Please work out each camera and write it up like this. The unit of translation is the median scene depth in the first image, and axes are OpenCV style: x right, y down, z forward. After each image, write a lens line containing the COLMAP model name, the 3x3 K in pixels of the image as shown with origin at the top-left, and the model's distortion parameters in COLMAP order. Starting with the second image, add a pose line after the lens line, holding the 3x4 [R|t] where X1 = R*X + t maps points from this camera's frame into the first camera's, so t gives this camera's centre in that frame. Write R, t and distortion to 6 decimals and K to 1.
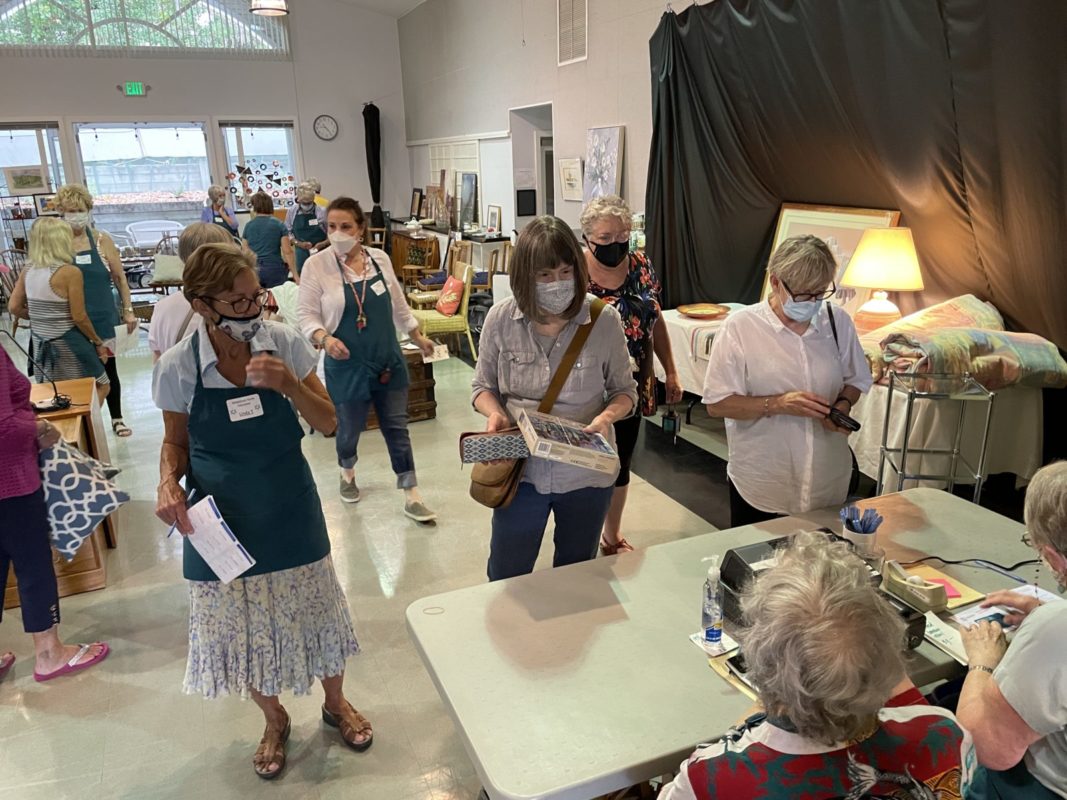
lens RADIAL K [[799.0, 0, 534.0], [0, 799.0, 402.1], [0, 0, 1]] dist [-0.007034, -0.022145]
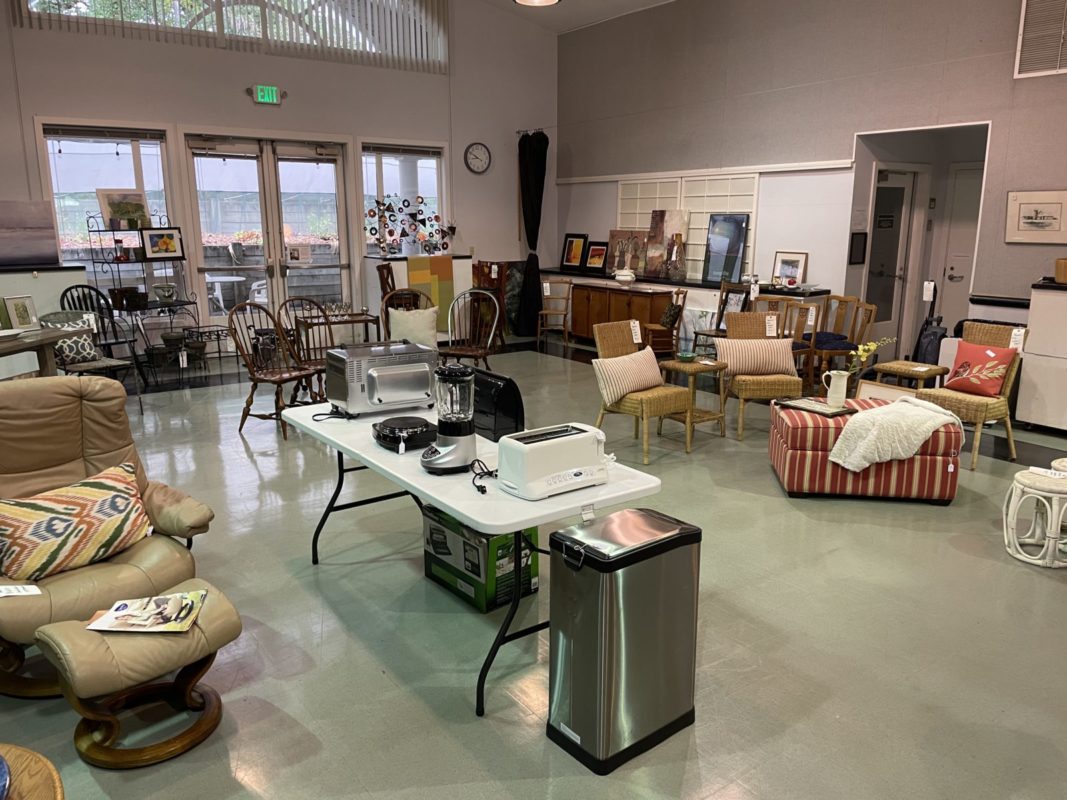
lens RADIAL K [[799.0, 0, 533.7], [0, 799.0, 400.1], [0, 0, 1]] dist [-0.007034, -0.022145]
pose [[0.978053, -0.026191, 0.206702, -0.419980], [0.041906, 0.996522, -0.072020, -0.041457], [-0.204097, 0.079102, 0.975750, 0.236120]]
